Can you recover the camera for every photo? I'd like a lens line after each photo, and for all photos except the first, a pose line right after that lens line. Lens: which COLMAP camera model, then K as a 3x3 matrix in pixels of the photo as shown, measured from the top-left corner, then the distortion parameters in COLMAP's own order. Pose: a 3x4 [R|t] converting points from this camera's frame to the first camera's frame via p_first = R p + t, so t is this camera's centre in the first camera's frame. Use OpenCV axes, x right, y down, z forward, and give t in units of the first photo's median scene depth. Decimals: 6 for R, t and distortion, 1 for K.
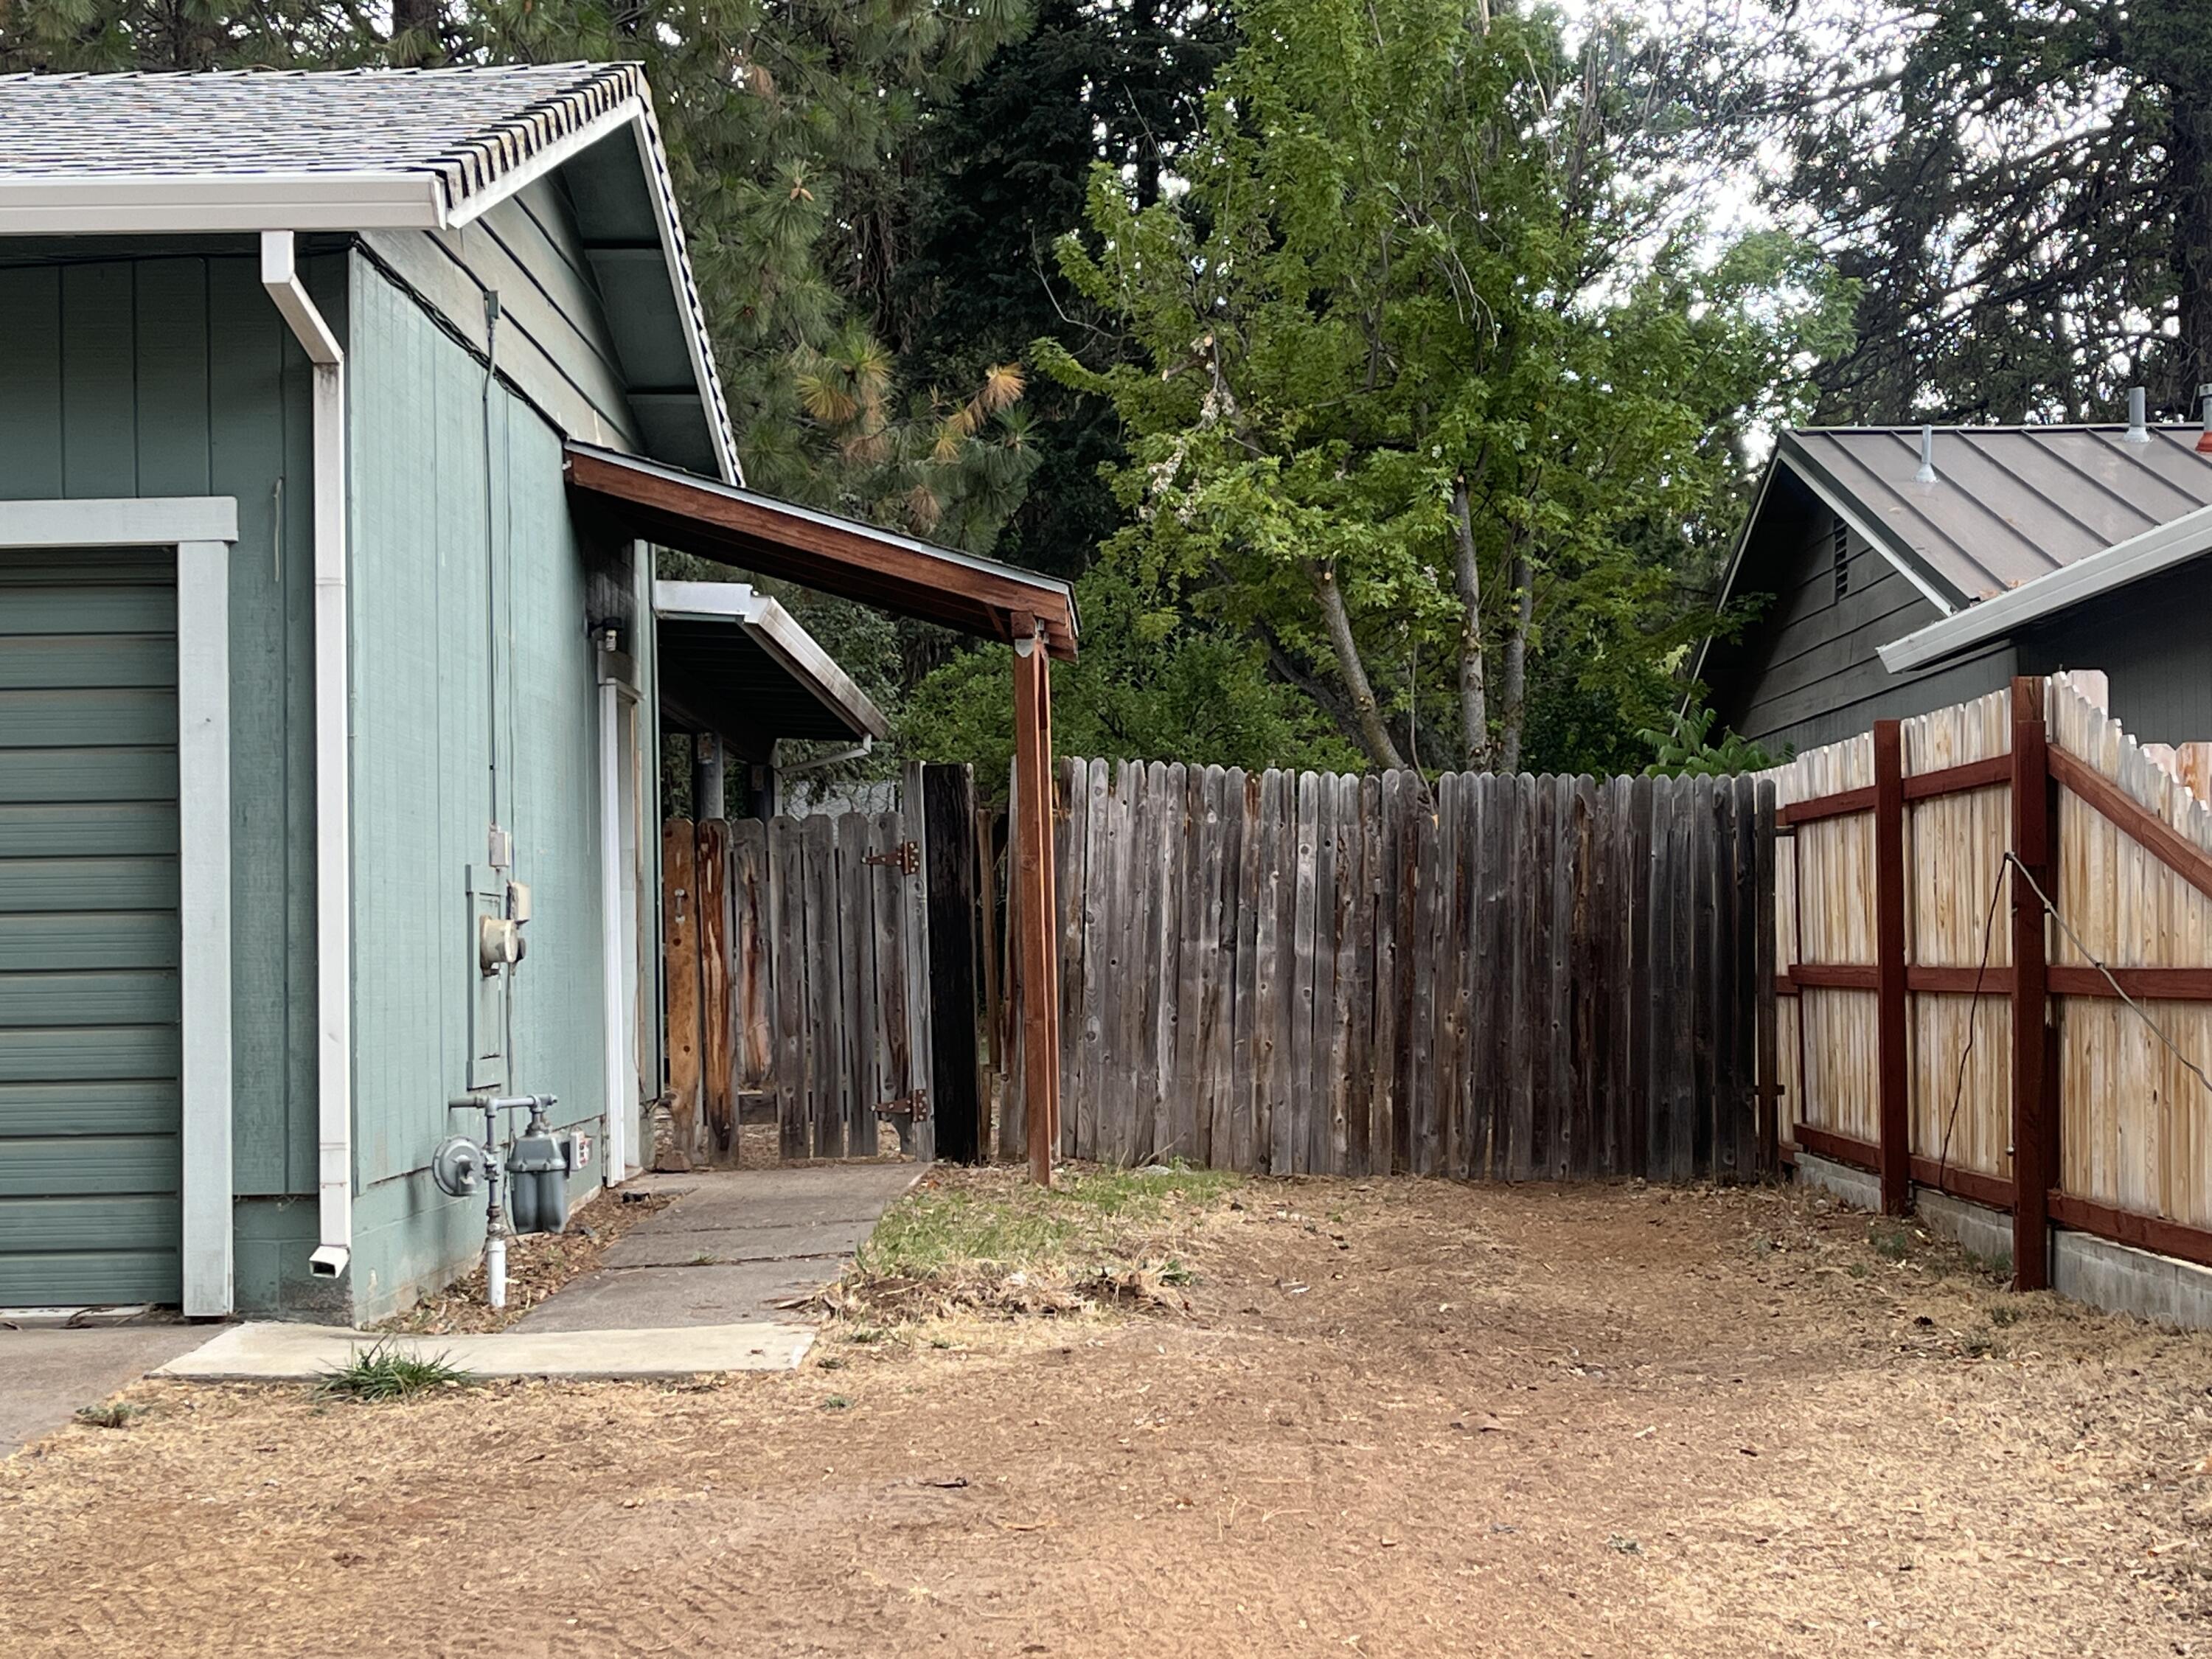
lens RADIAL K [[3334.9, 0, 1107.7], [0, 3334.9, 840.4], [0, 0, 1]] dist [0.087770, 0.000000]
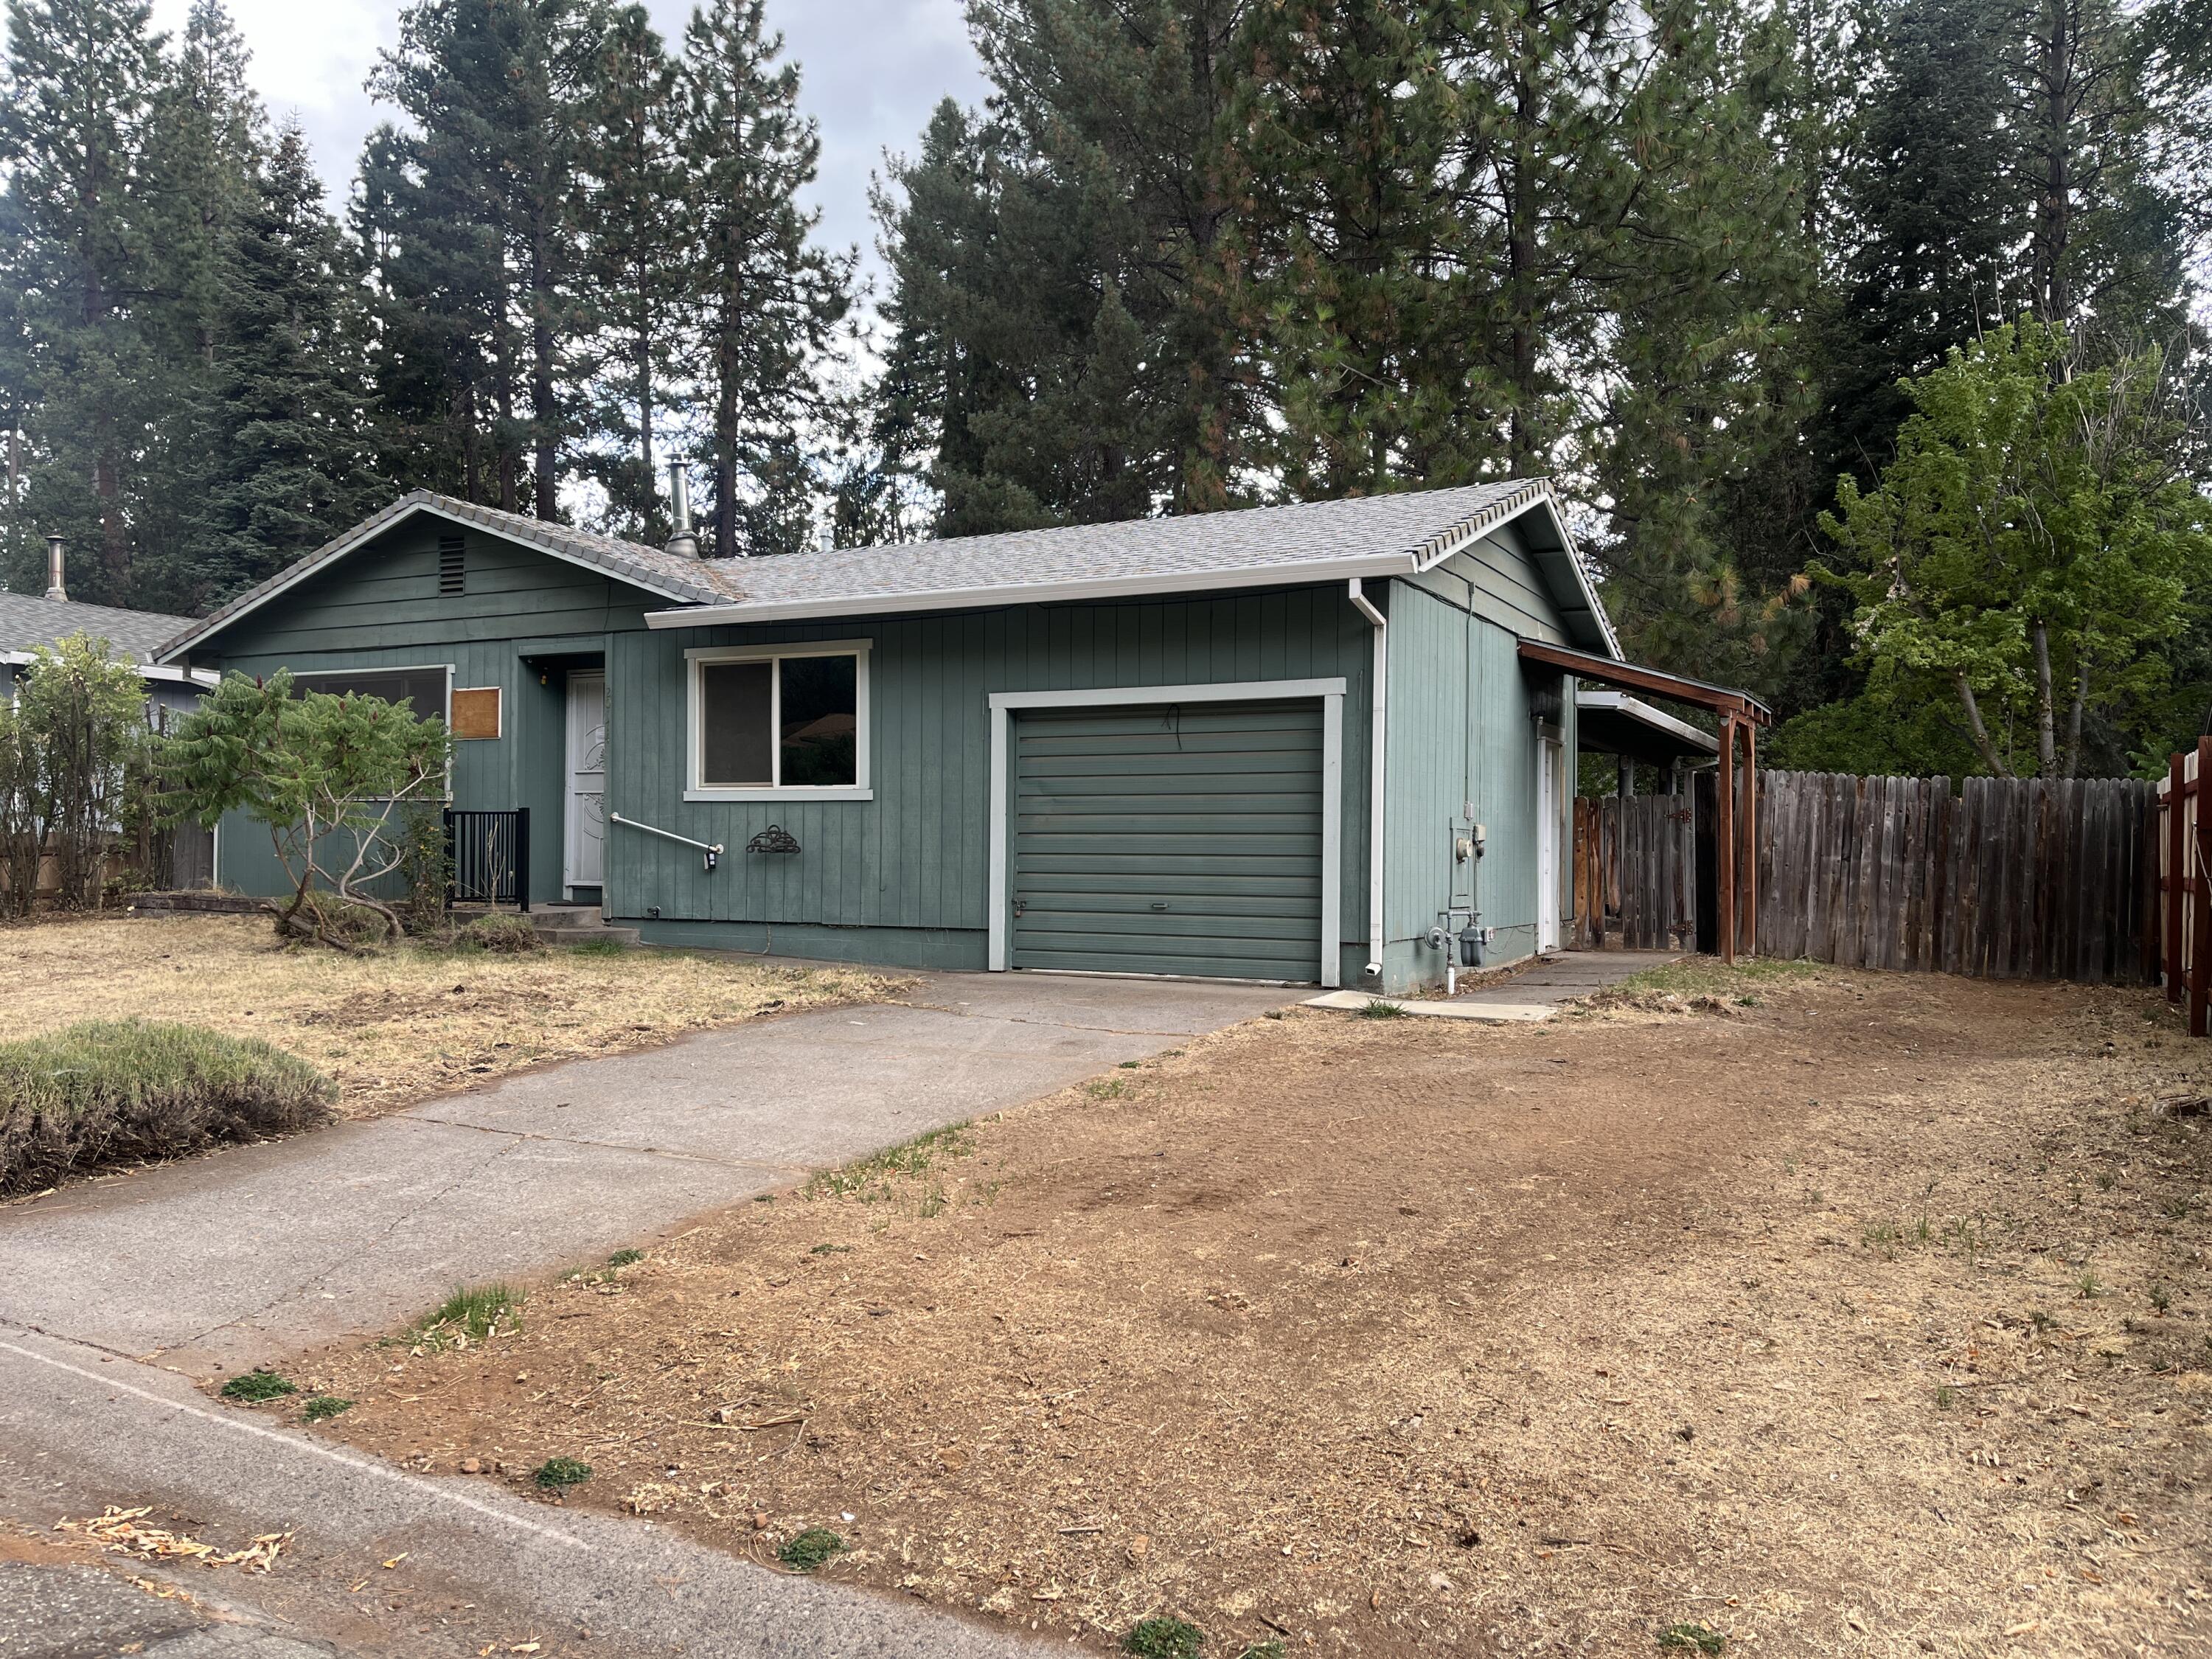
lens RADIAL K [[1671.2, 0, 1105.2], [0, 1671.2, 822.9], [0, 0, 1]] dist [0.010961, 0.000856]
pose [[0.877051, 0.016585, -0.480112, 0.135350], [-0.008428, 0.999781, 0.019141, -0.007678], [0.480324, -0.012741, 0.876999, -0.157688]]
